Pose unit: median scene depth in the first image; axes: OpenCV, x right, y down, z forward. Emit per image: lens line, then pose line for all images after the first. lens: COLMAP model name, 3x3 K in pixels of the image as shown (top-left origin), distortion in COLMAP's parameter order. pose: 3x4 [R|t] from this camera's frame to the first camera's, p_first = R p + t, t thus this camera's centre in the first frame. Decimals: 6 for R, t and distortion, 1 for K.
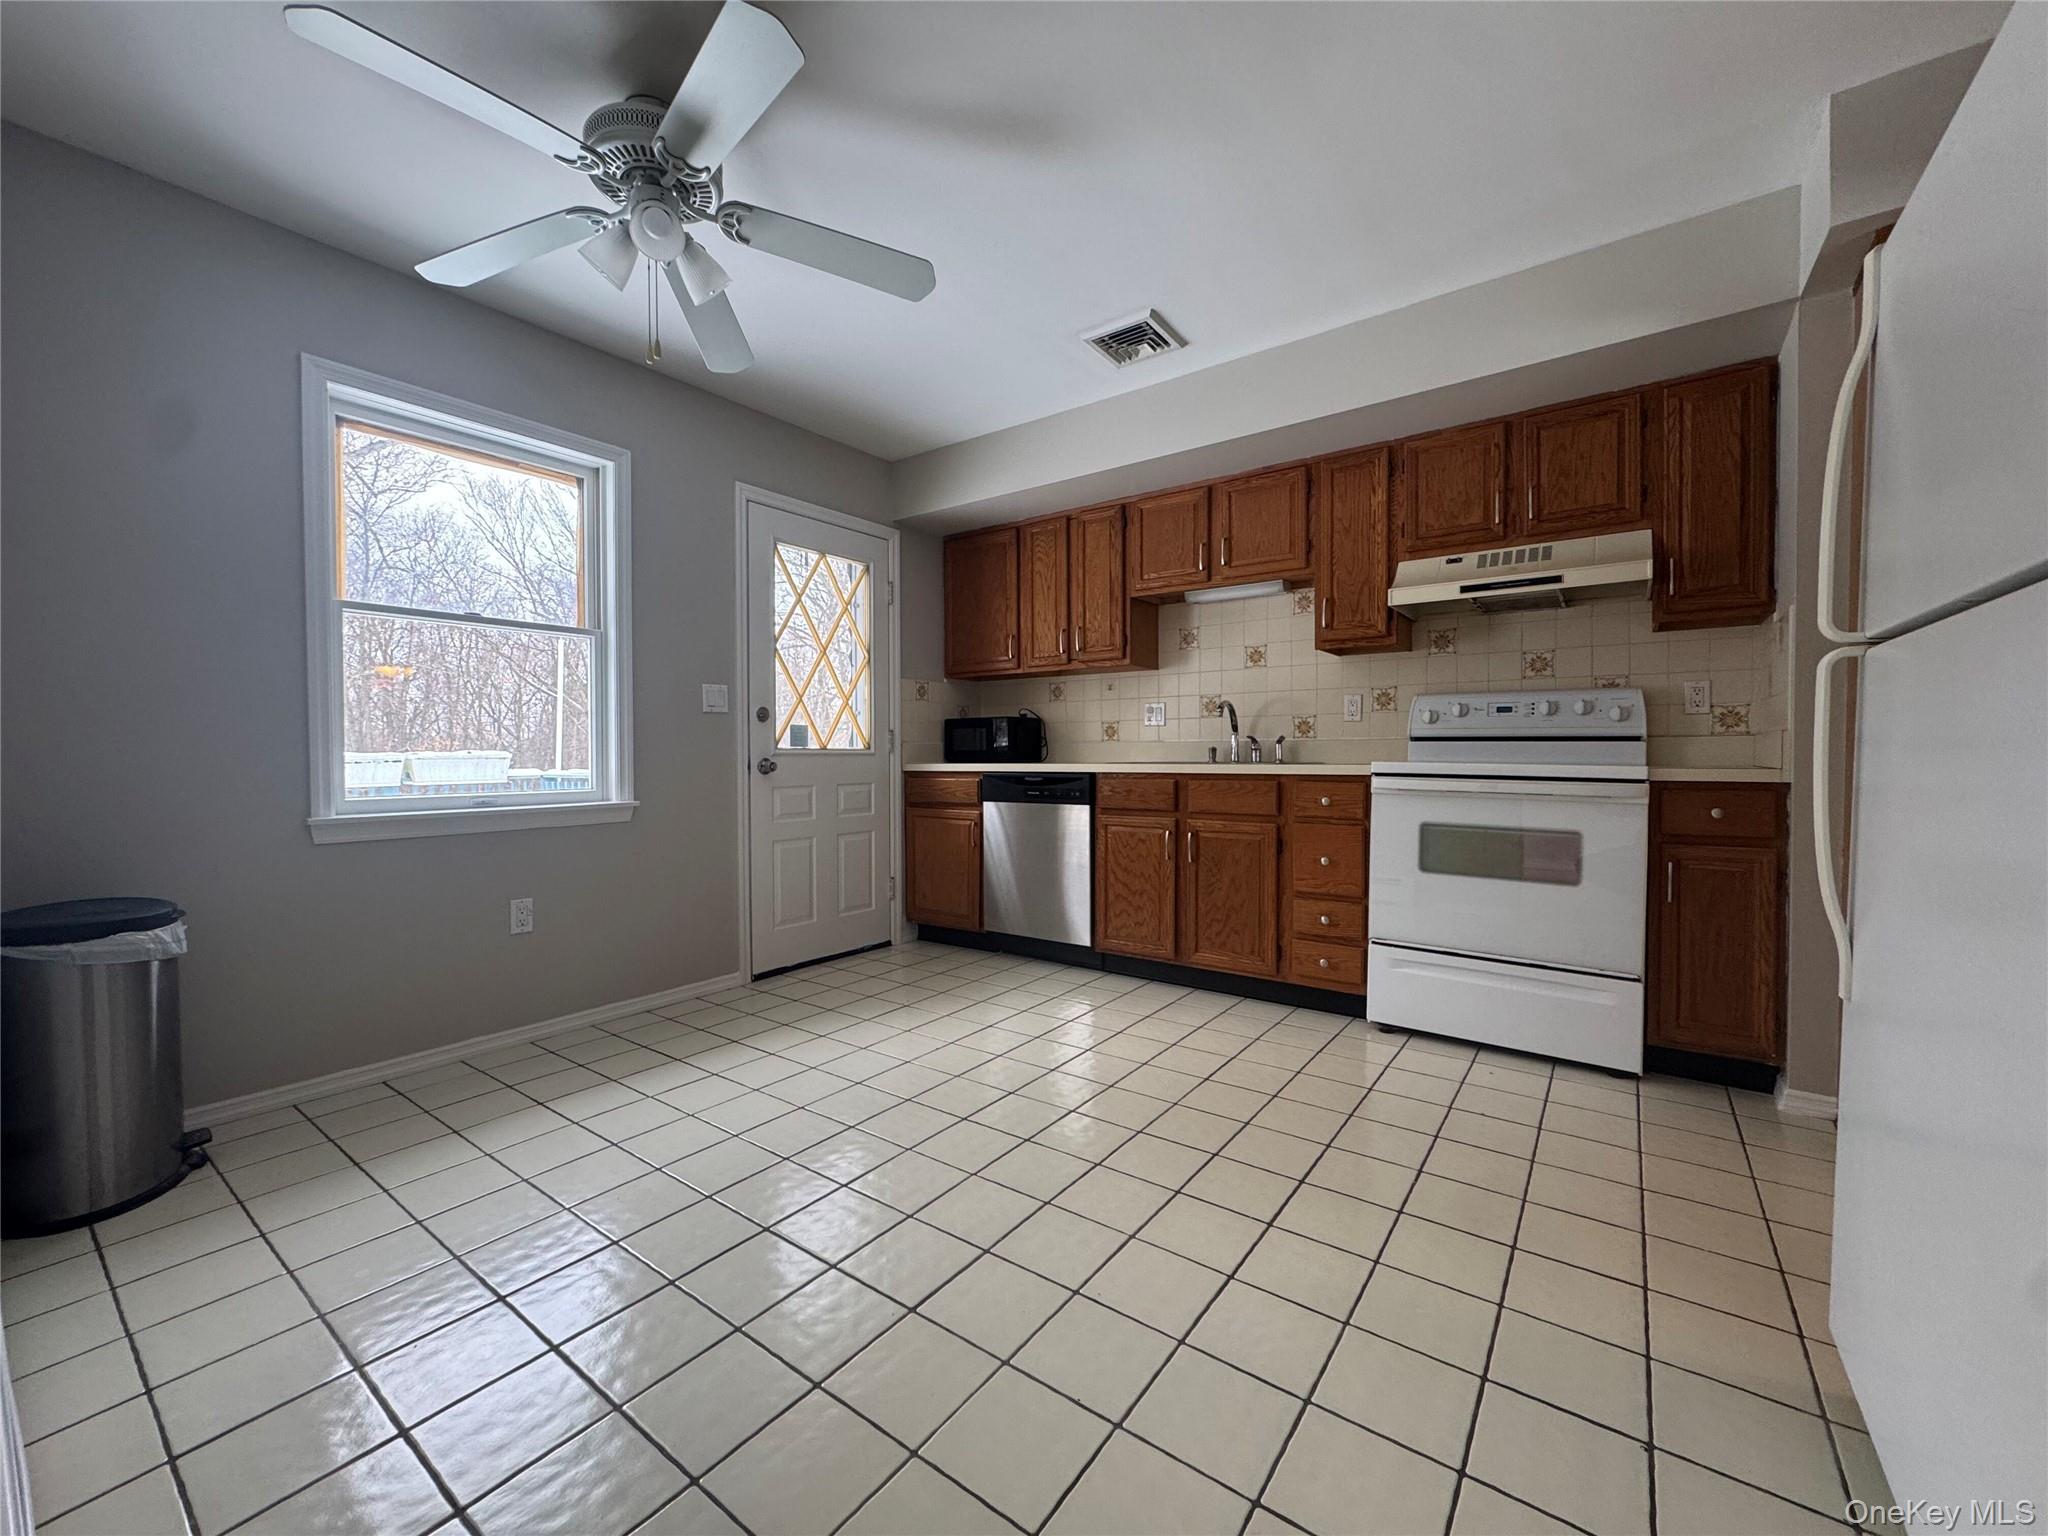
lens RADIAL K [[814.1, 0, 1025.5], [0, 814.1, 767.0], [0, 0, 1]] dist [-0.002865, 0.000684]
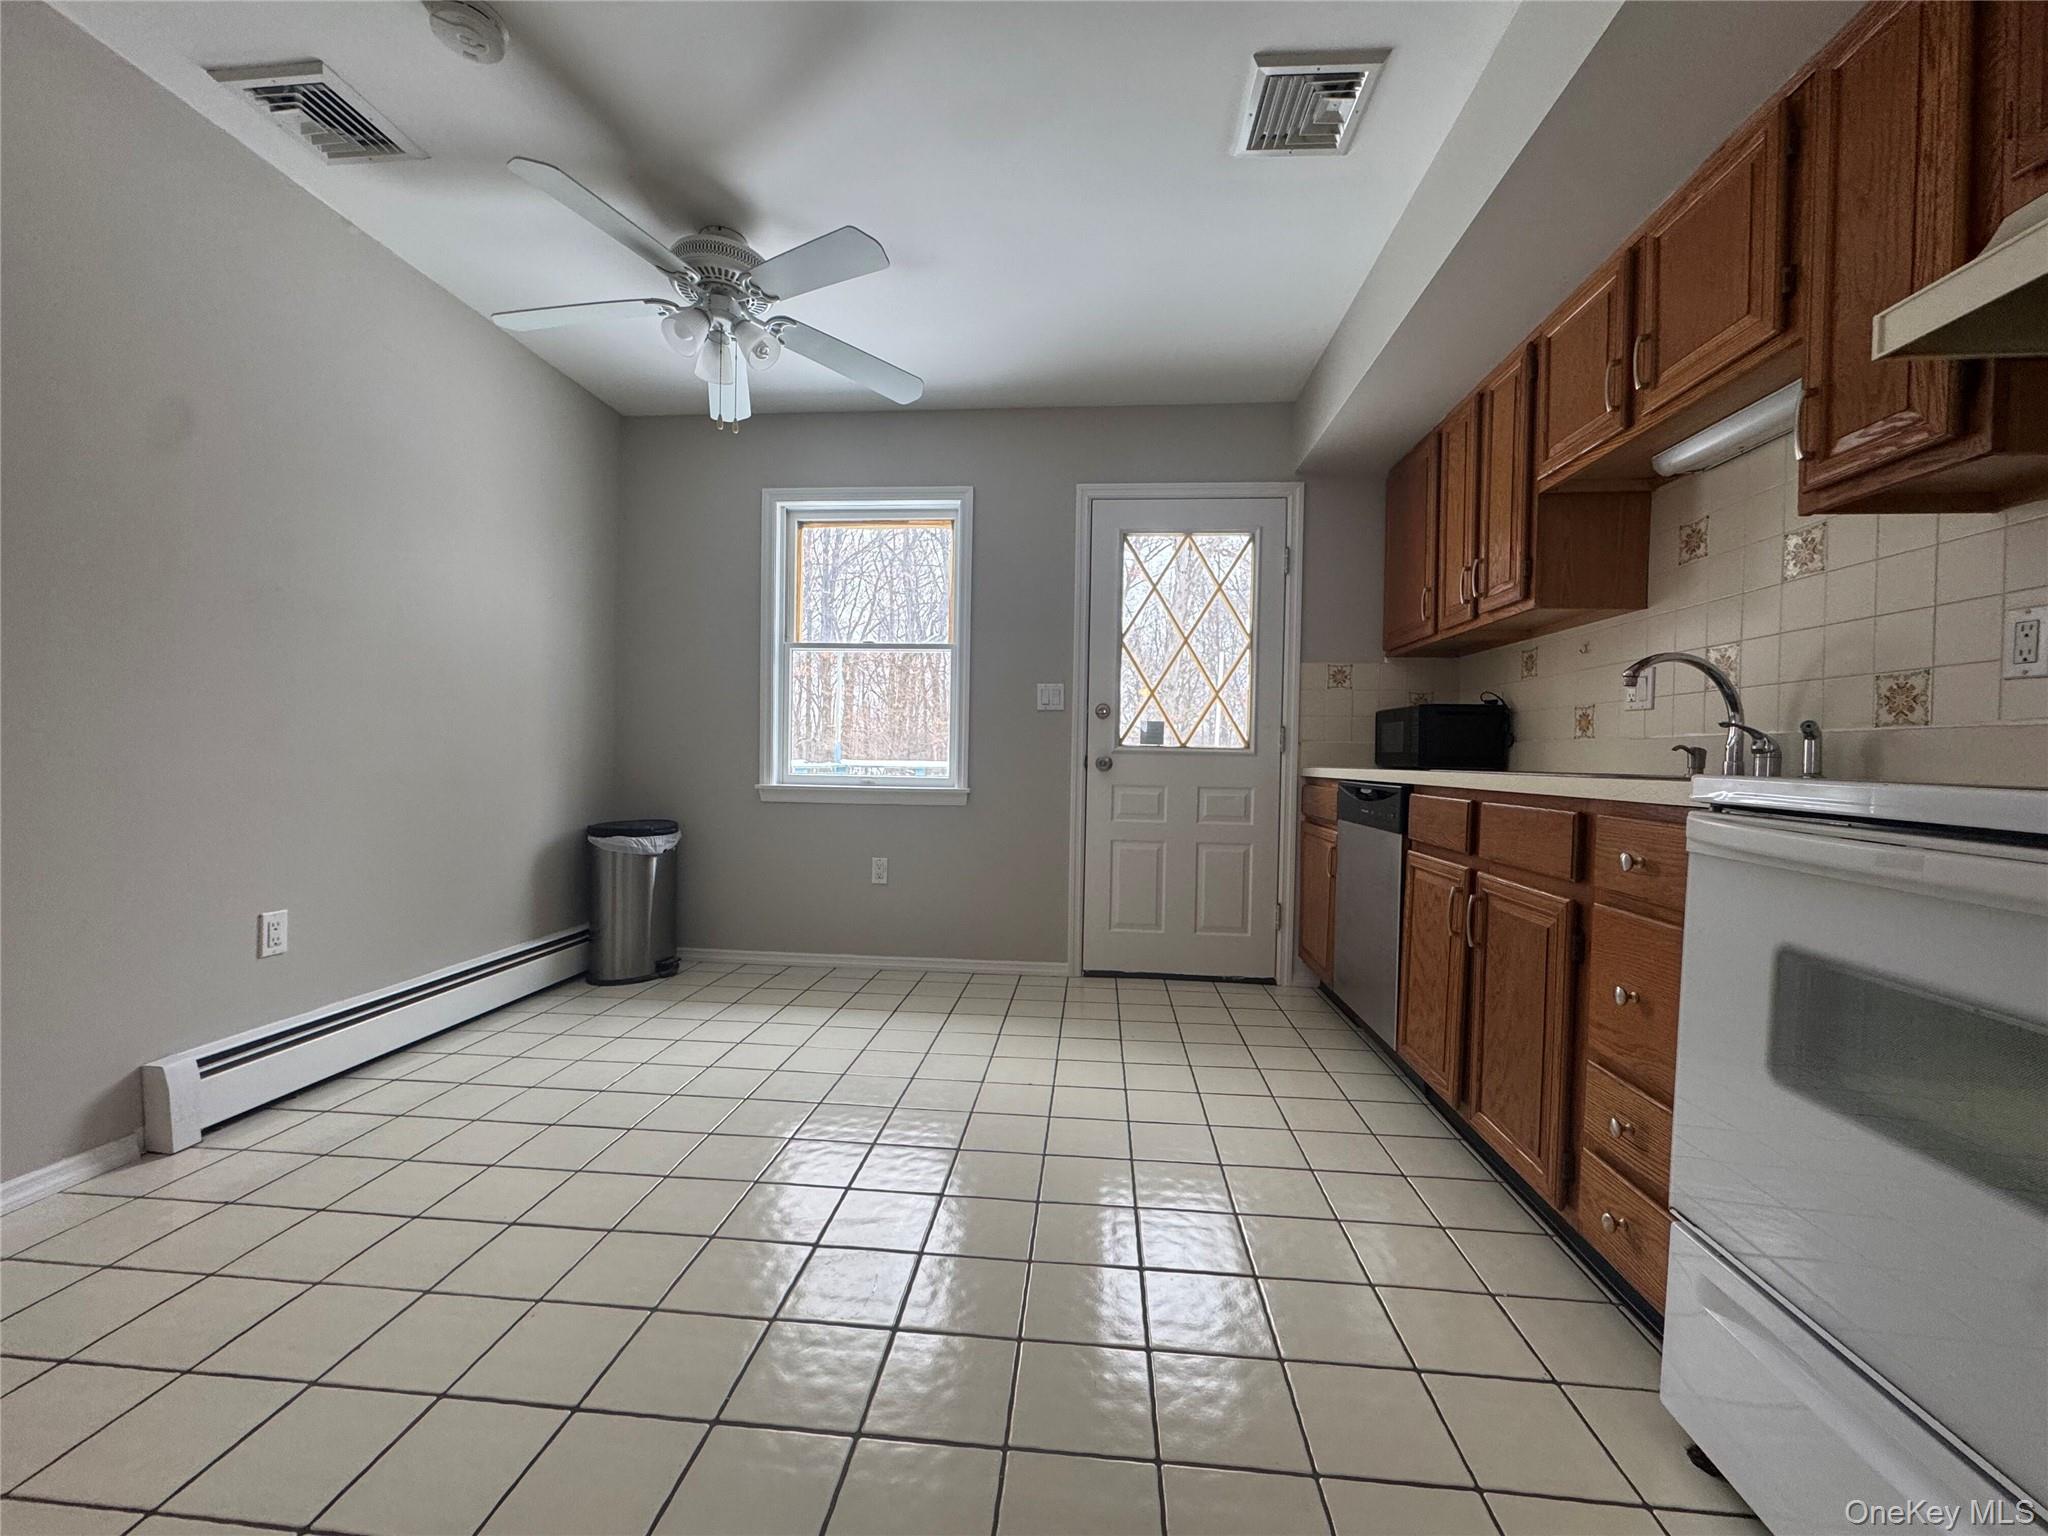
lens RADIAL K [[814.1, 0, 1025.5], [0, 814.1, 767.0], [0, 0, 1]] dist [-0.002865, 0.000684]
pose [[0.520060, 0.025845, -0.853738, 0.506938], [-0.034845, 0.999352, 0.009027, -0.002256], [0.853418, 0.025054, 0.520624, 0.429573]]
